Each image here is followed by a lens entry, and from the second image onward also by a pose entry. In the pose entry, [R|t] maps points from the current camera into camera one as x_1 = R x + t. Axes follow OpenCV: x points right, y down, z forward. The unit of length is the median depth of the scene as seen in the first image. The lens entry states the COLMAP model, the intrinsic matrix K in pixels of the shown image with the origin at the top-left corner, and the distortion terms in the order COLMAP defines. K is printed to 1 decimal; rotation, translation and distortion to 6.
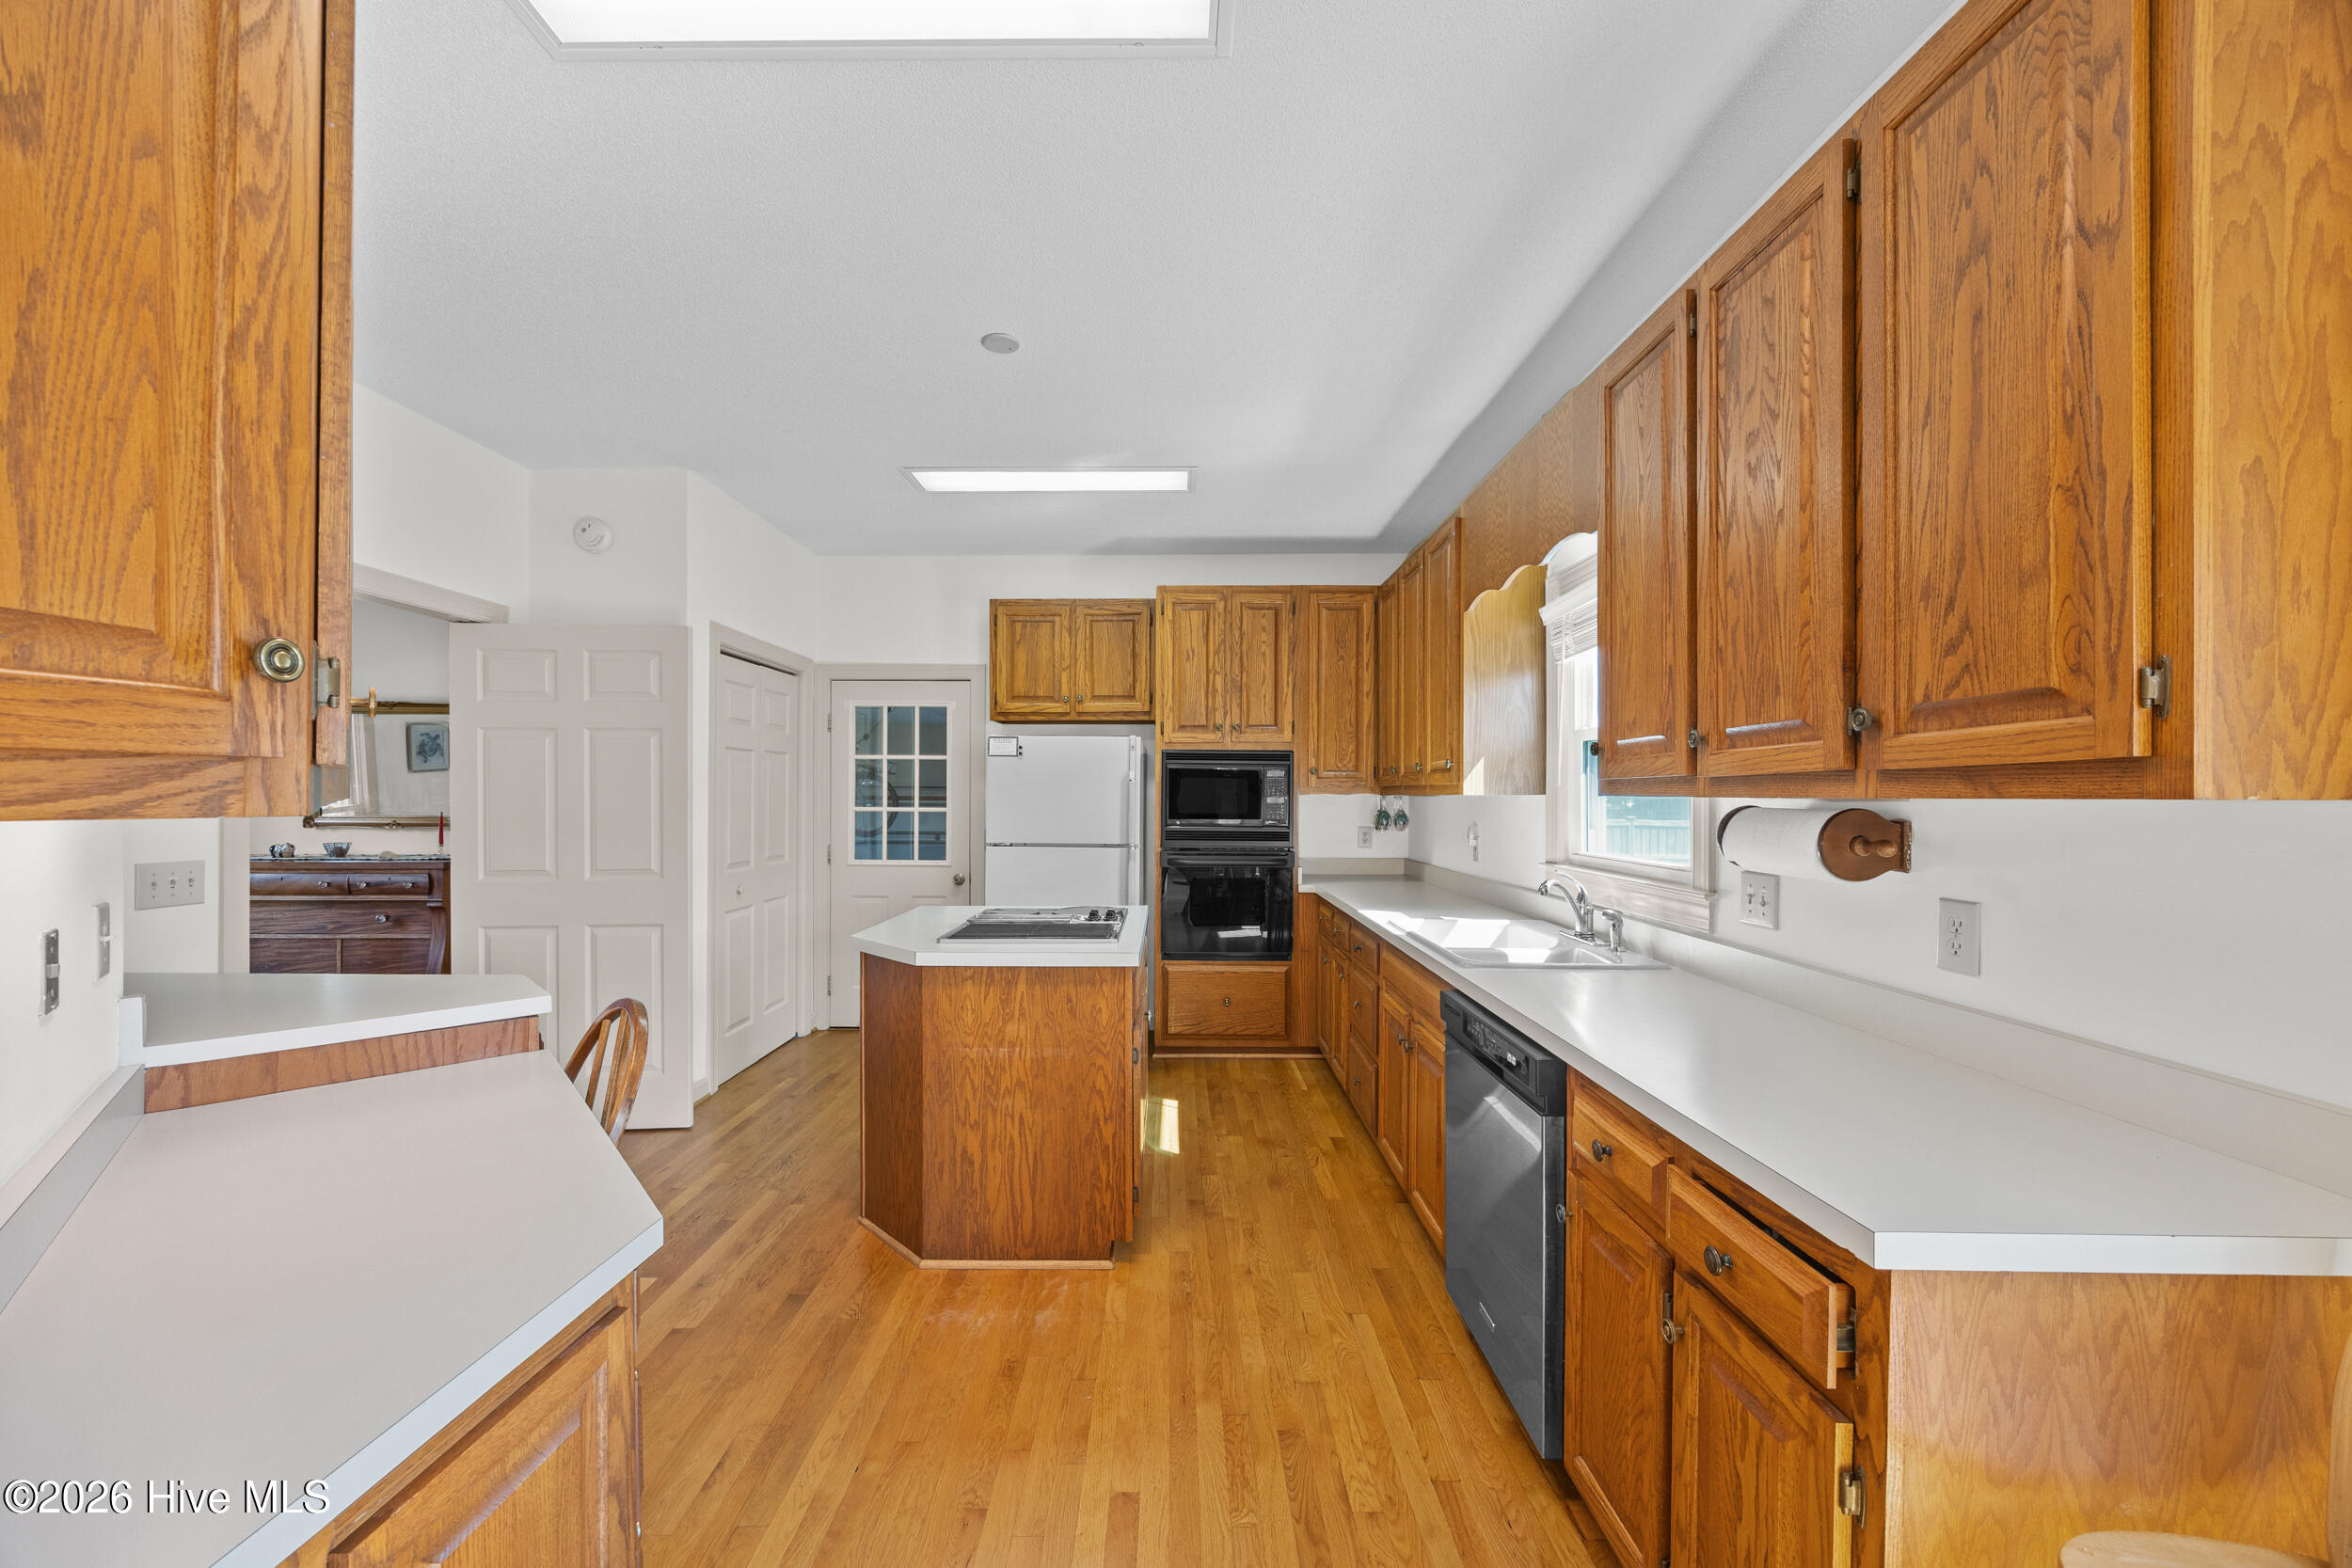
lens RADIAL K [[893.6, 0, 1170.8], [0, 893.6, 770.7], [0, 0, 1]] dist [-0.000077, 0.000165]
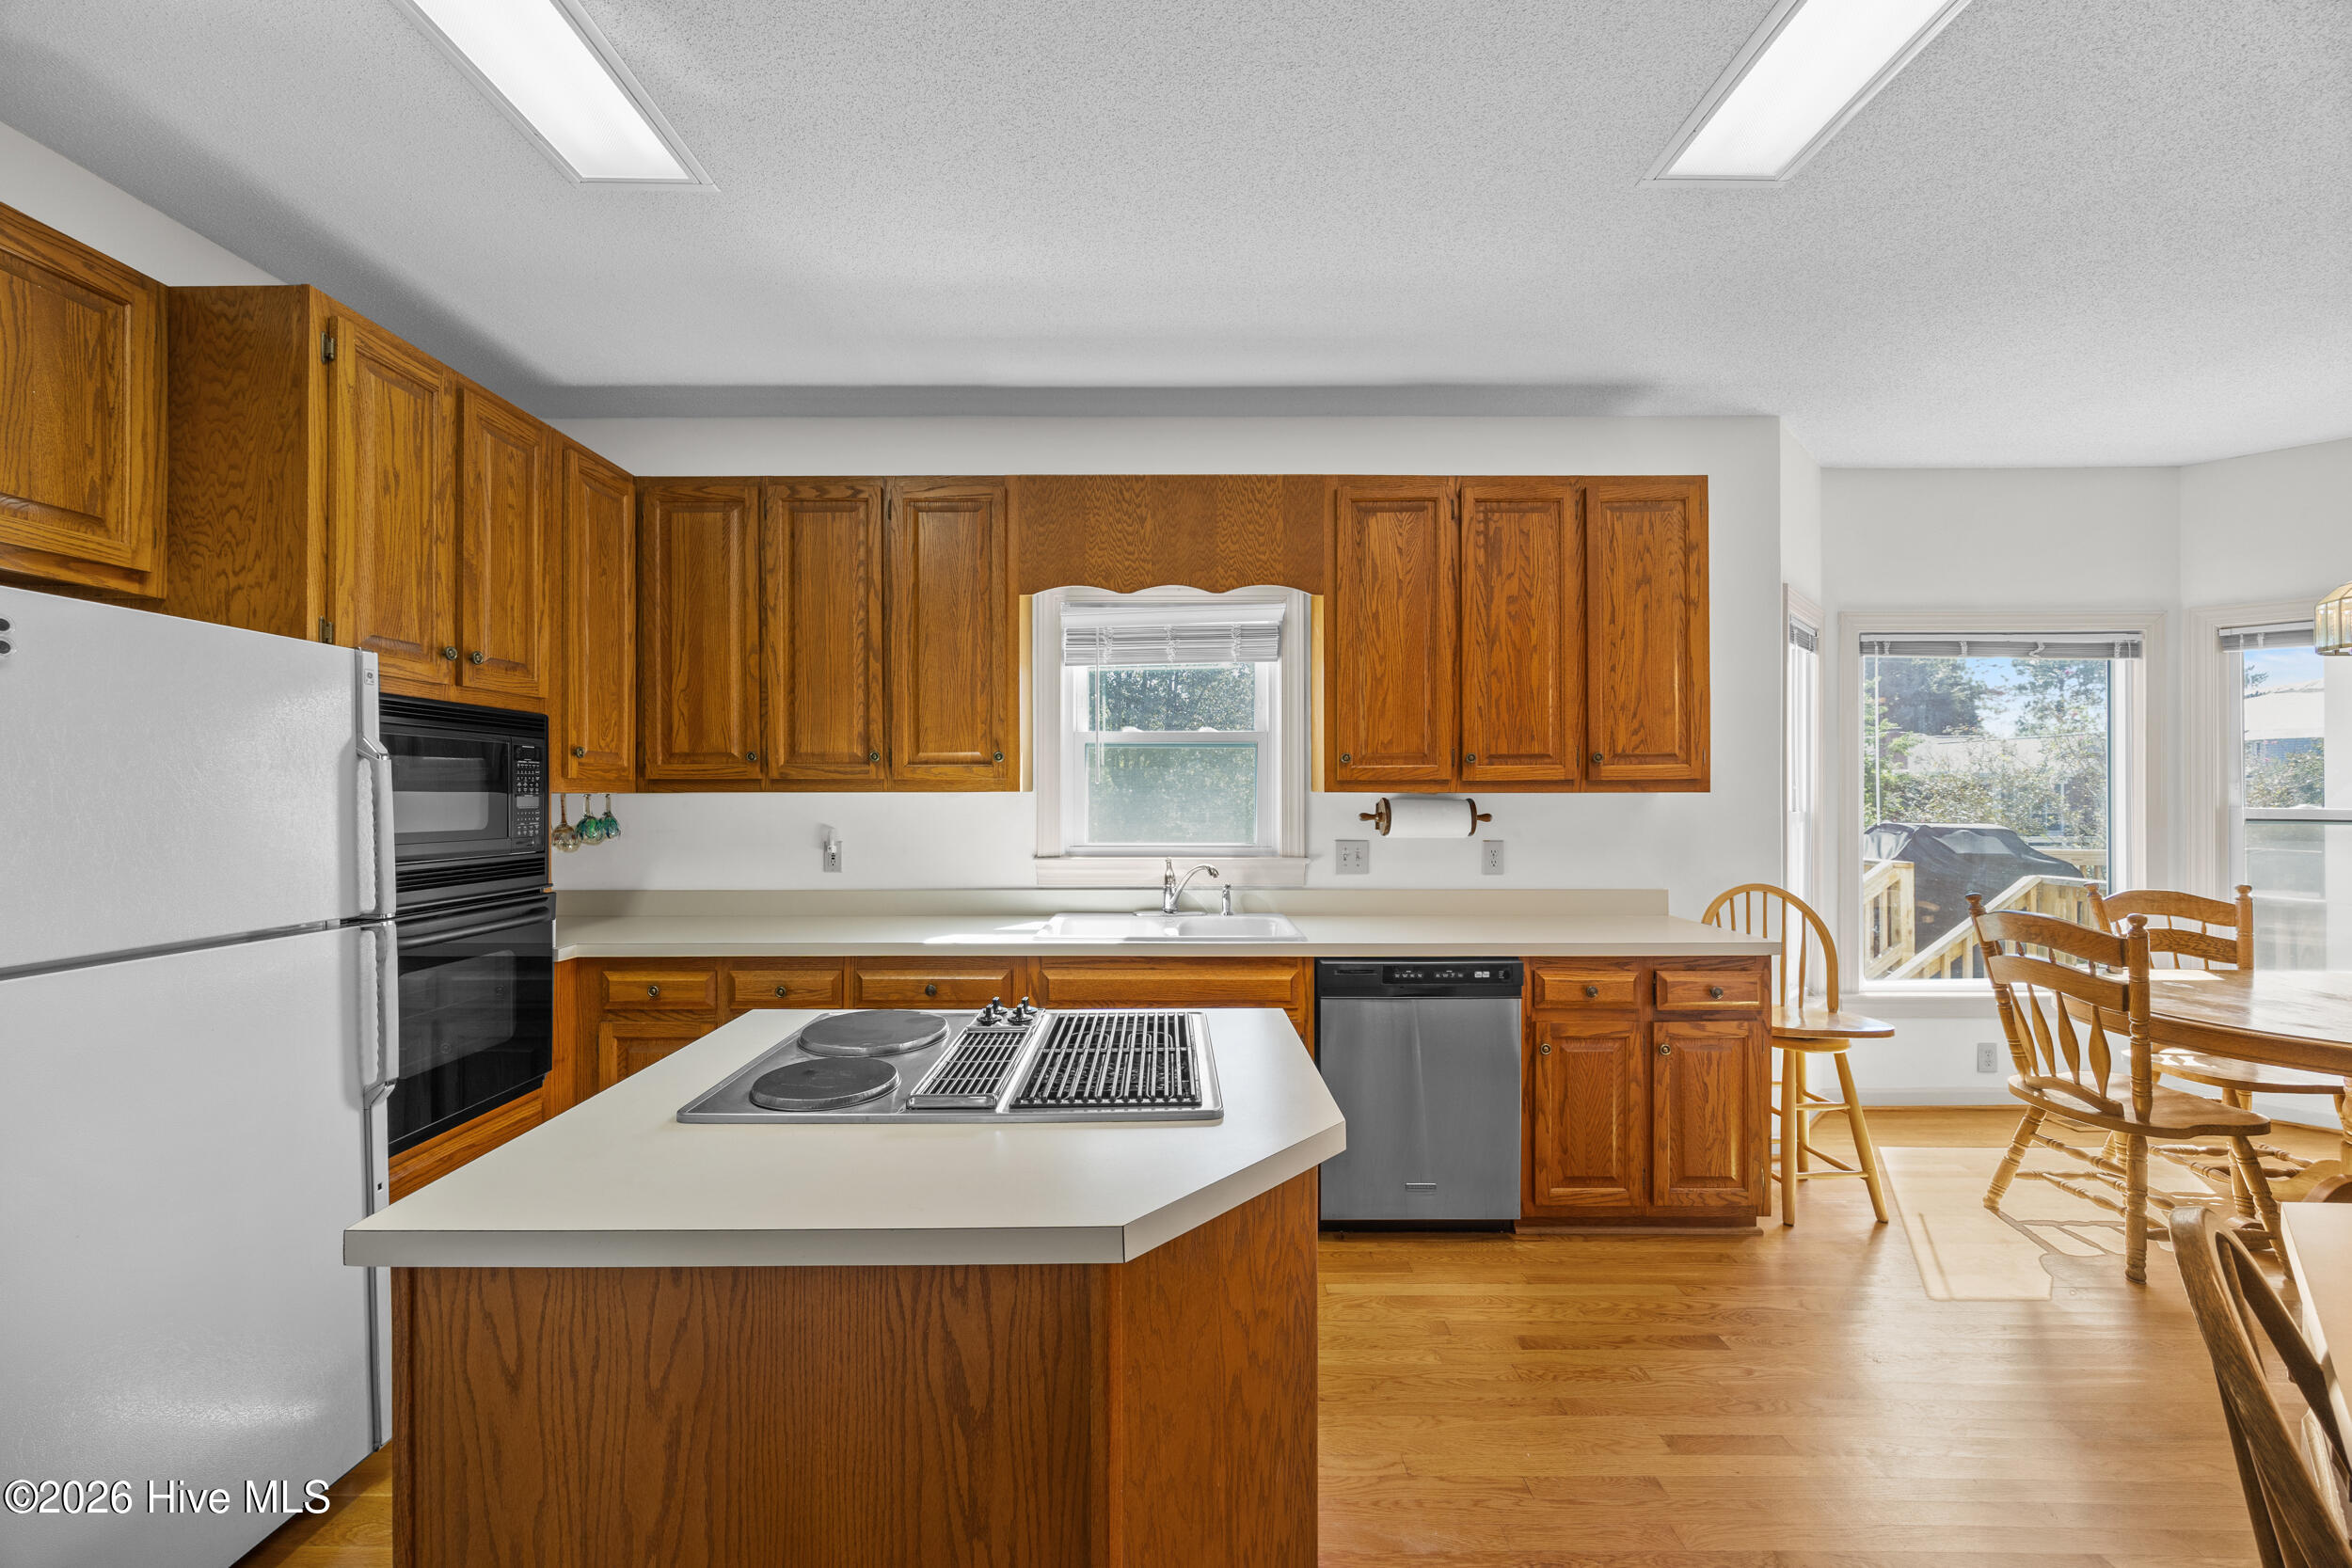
lens RADIAL K [[893.6, 0, 1170.8], [0, 893.6, 770.7], [0, 0, 1]] dist [-0.000077, 0.000165]
pose [[0.002309, 0.020647, 0.999784, -1.237674], [-0.027199, 0.999418, -0.020576, 0.042736], [-0.999627, -0.027146, 0.002869, 1.739985]]
